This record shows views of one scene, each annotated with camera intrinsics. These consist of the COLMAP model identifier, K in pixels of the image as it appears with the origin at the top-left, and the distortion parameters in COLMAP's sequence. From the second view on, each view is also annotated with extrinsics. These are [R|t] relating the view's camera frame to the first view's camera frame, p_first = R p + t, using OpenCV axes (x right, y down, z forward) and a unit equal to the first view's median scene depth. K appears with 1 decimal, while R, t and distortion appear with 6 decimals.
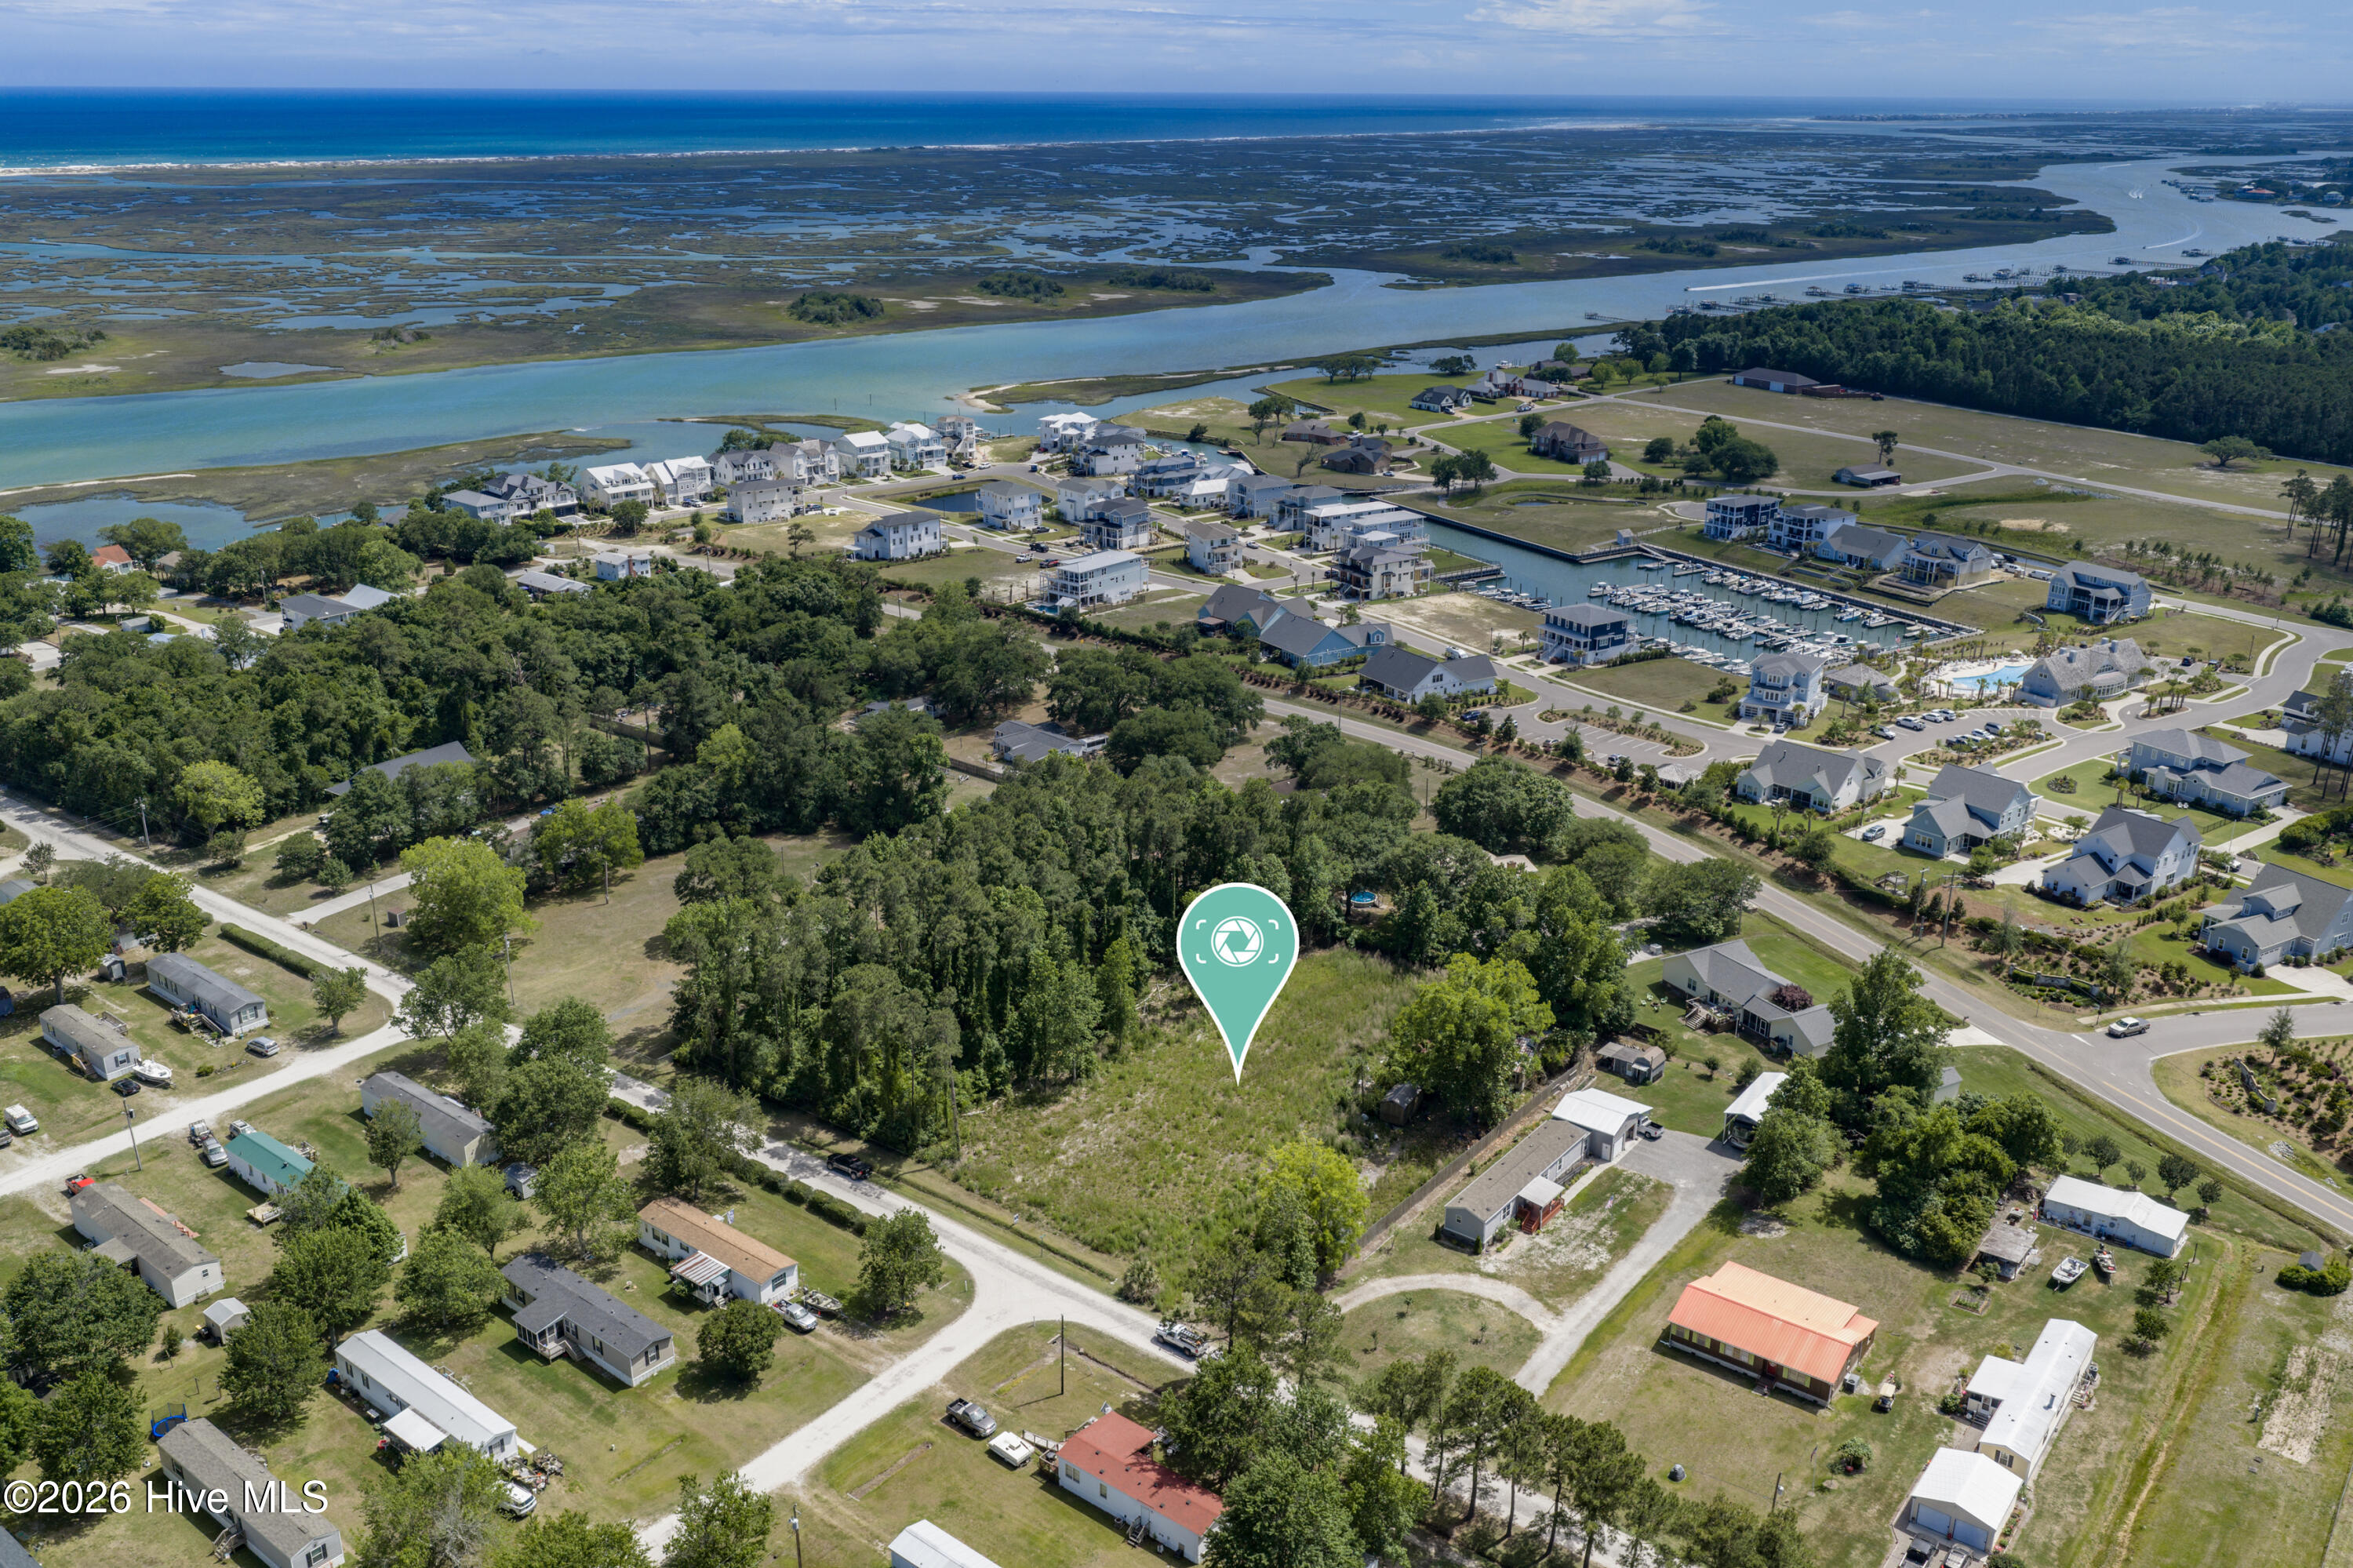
lens RADIAL K [[1936.6, 0, 1186.4], [0, 1936.6, 822.4], [0, 0, 1]] dist [0.013769, -0.032404]
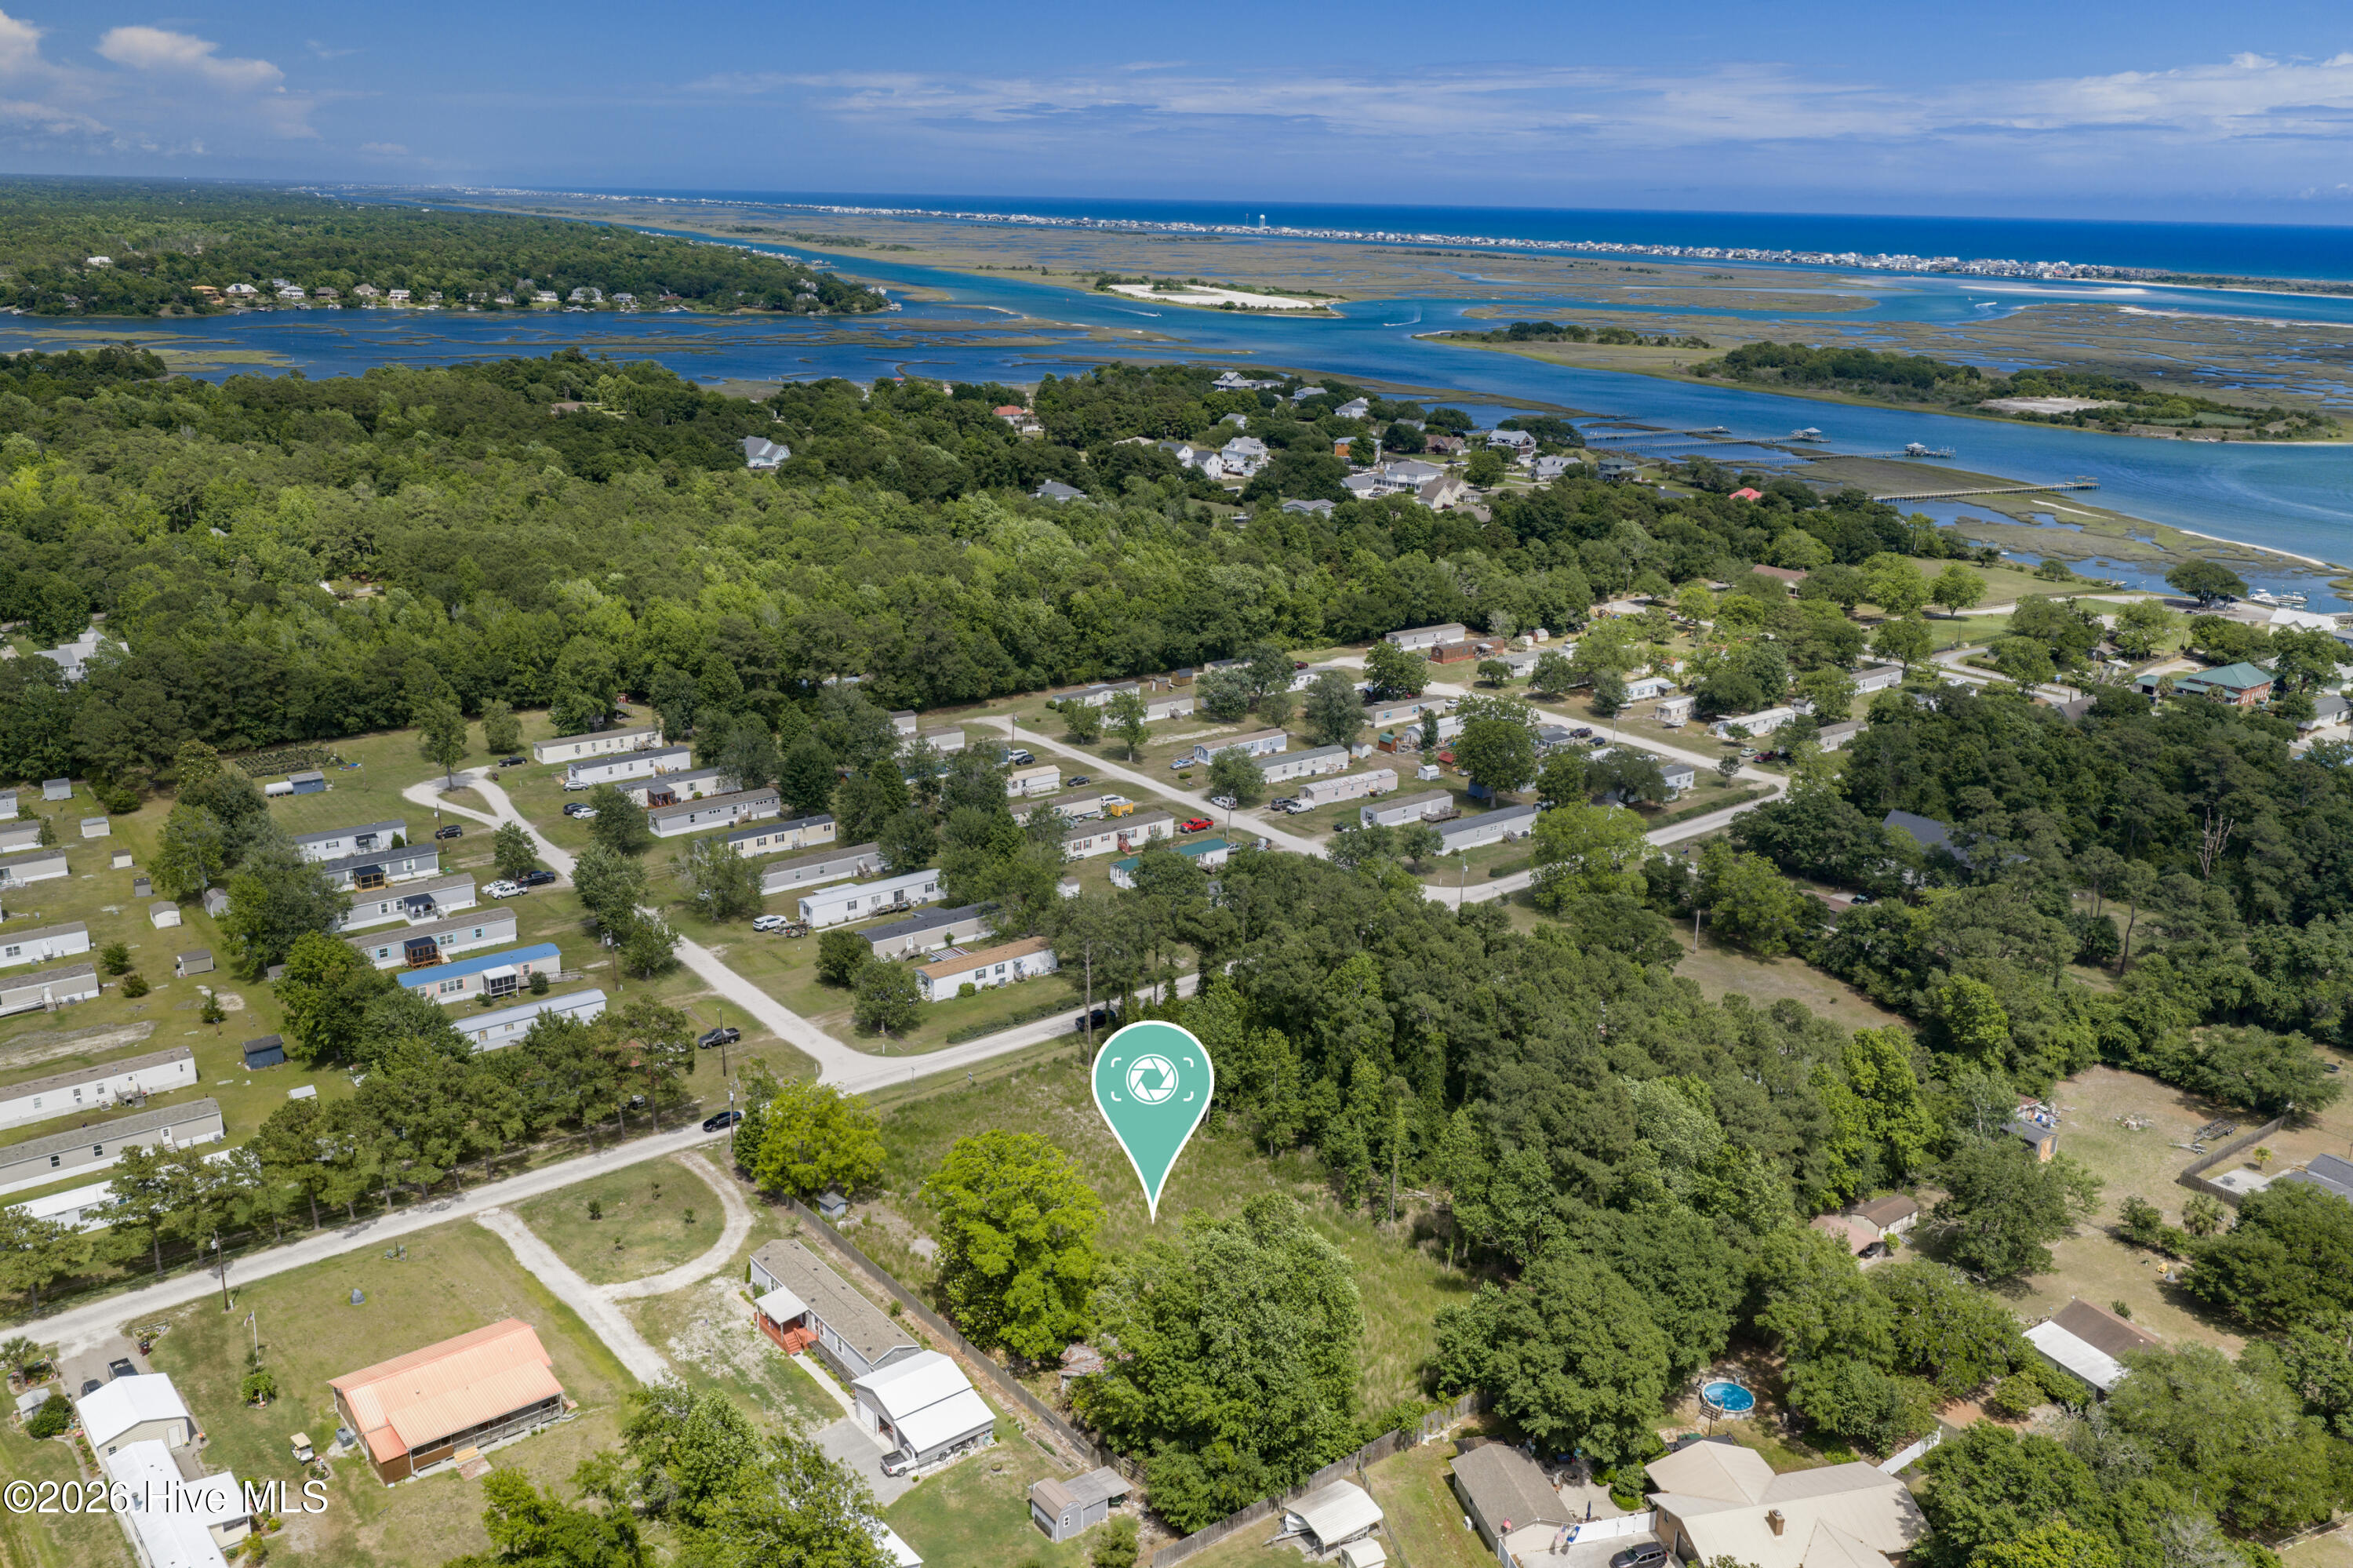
lens RADIAL K [[1936.6, 0, 1186.4], [0, 1936.6, 822.4], [0, 0, 1]] dist [0.013769, -0.032404]
pose [[-0.232262, 0.292052, -0.927772, 0.799116], [-0.368114, 0.856511, 0.361775, -0.339221], [0.900304, 0.425552, -0.091427, 1.043412]]
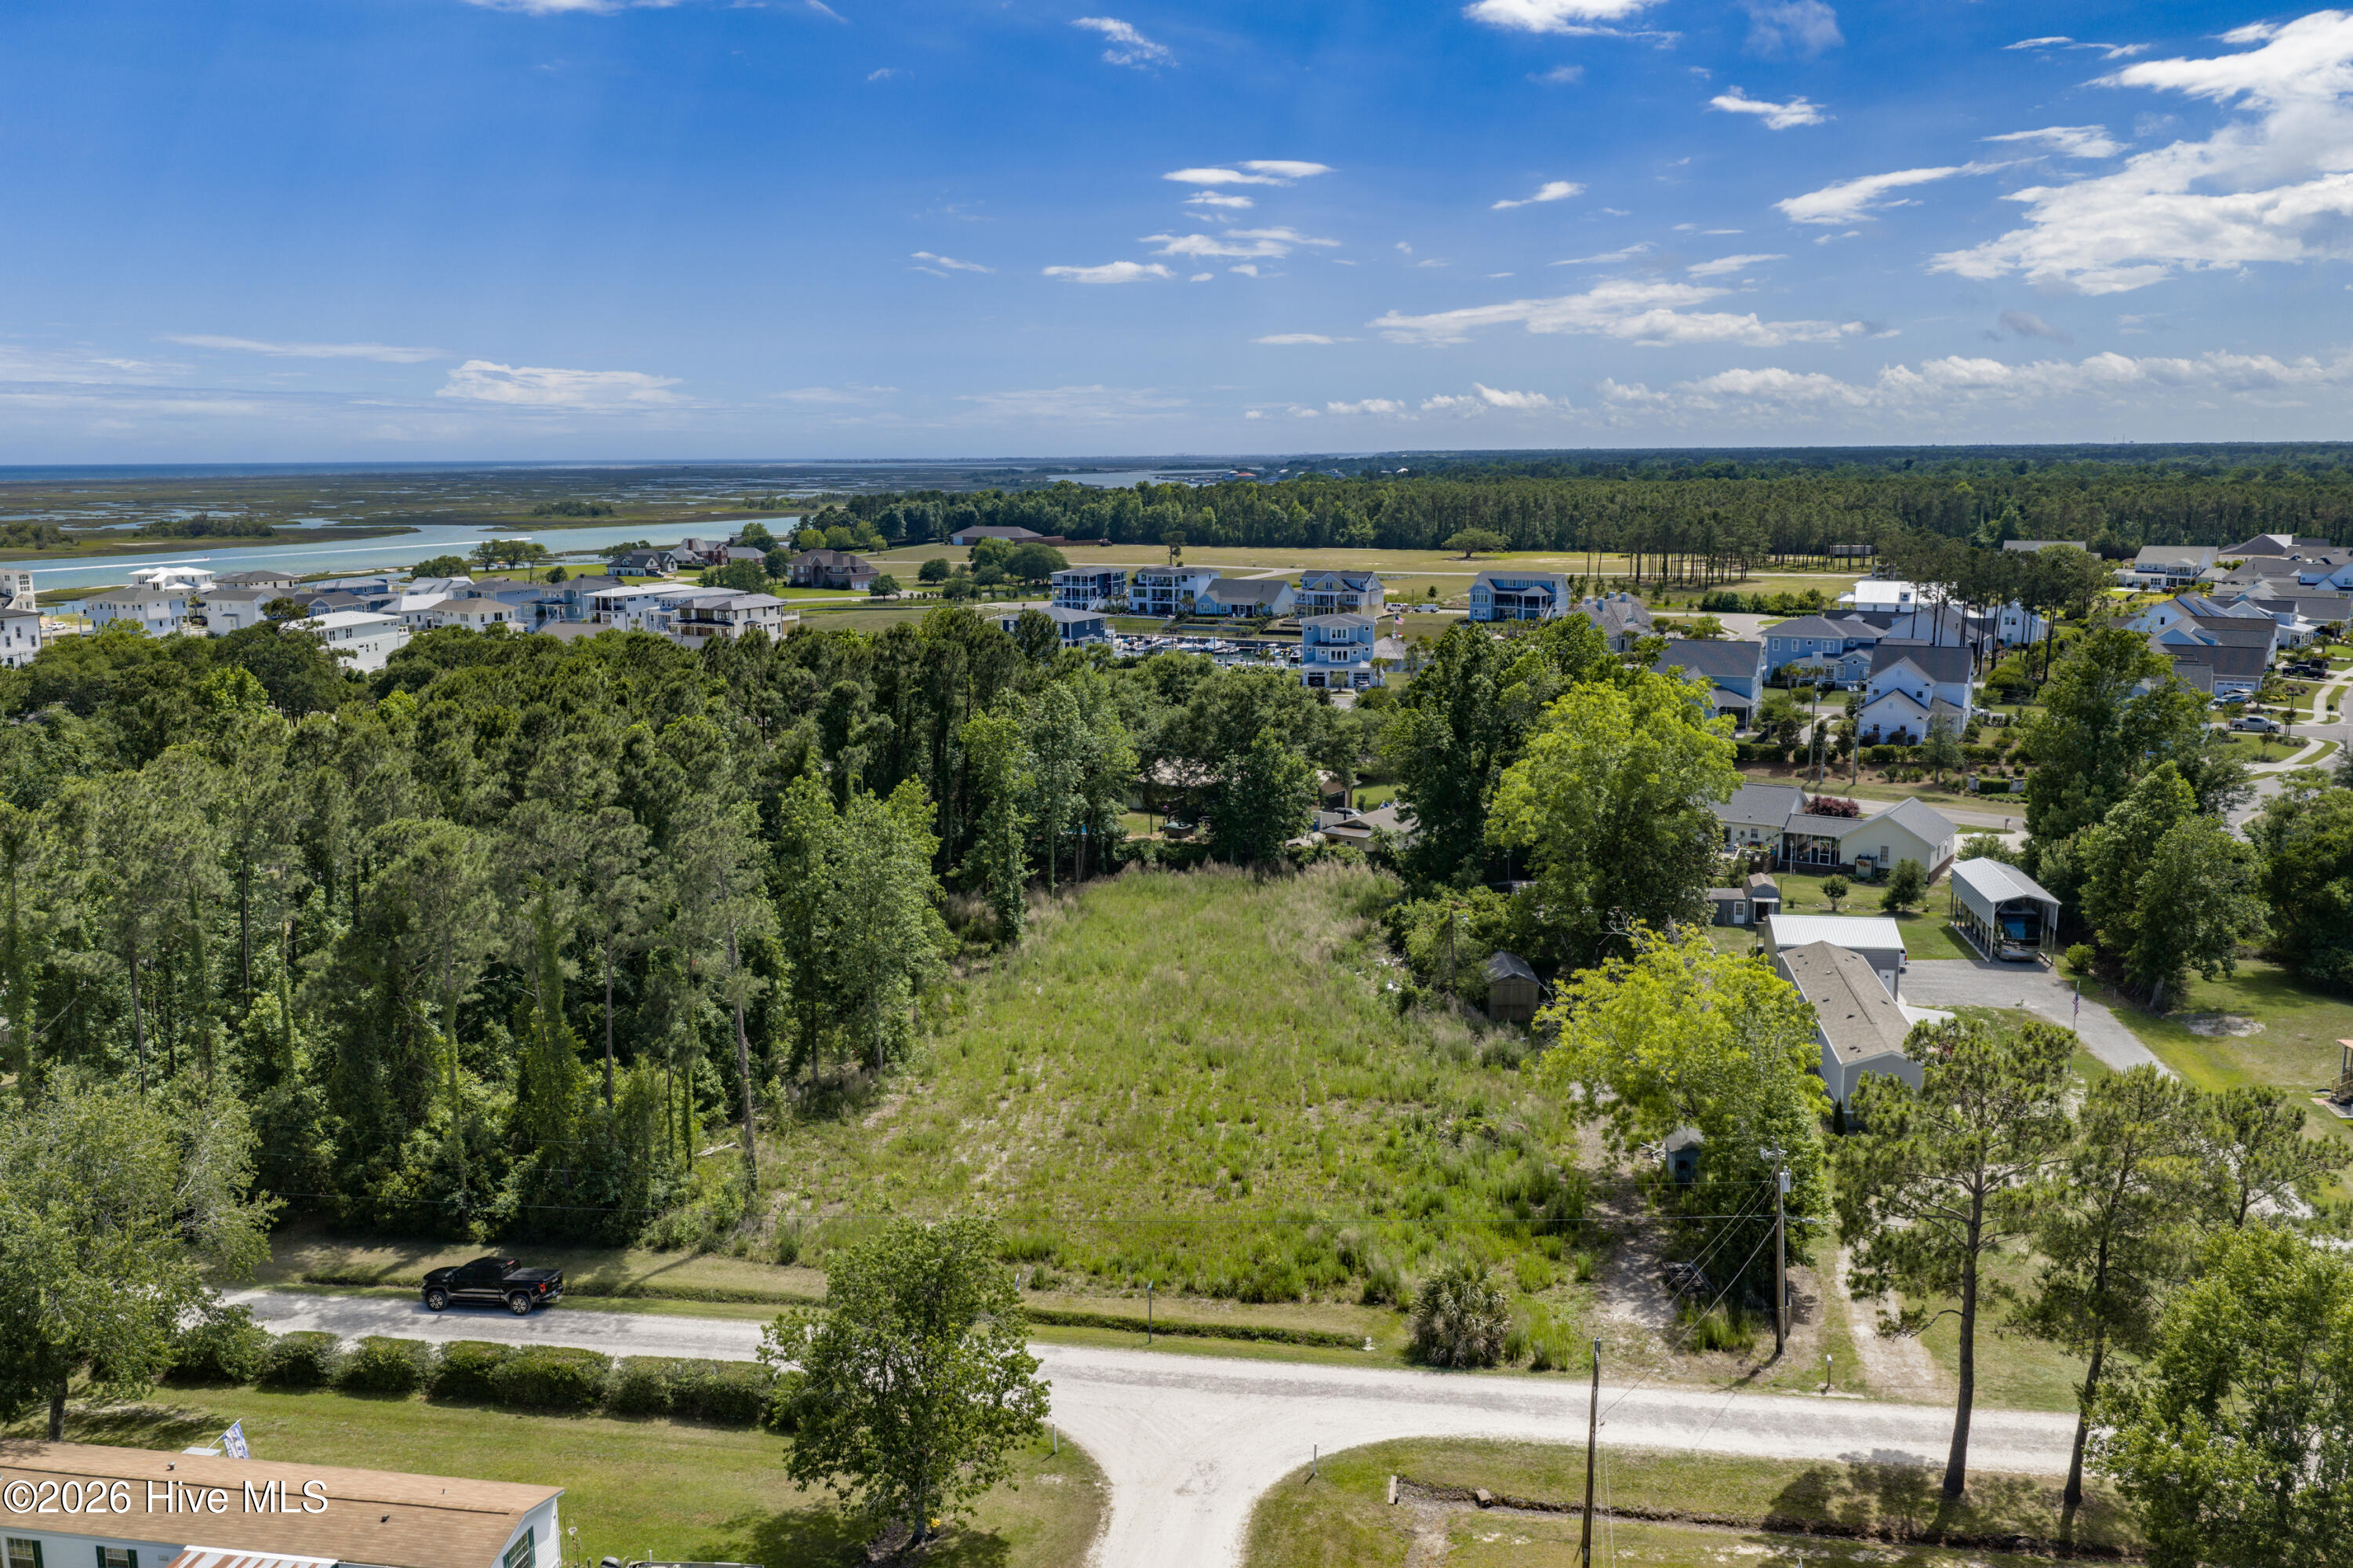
lens RADIAL K [[1936.6, 0, 1186.4], [0, 1936.6, 822.4], [0, 0, 1]] dist [0.013769, -0.032404]
pose [[0.880295, -0.100892, 0.463574, -0.208715], [0.181114, 0.974588, -0.131814, 0.154675], [-0.438495, 0.199995, 0.876199, 0.562886]]
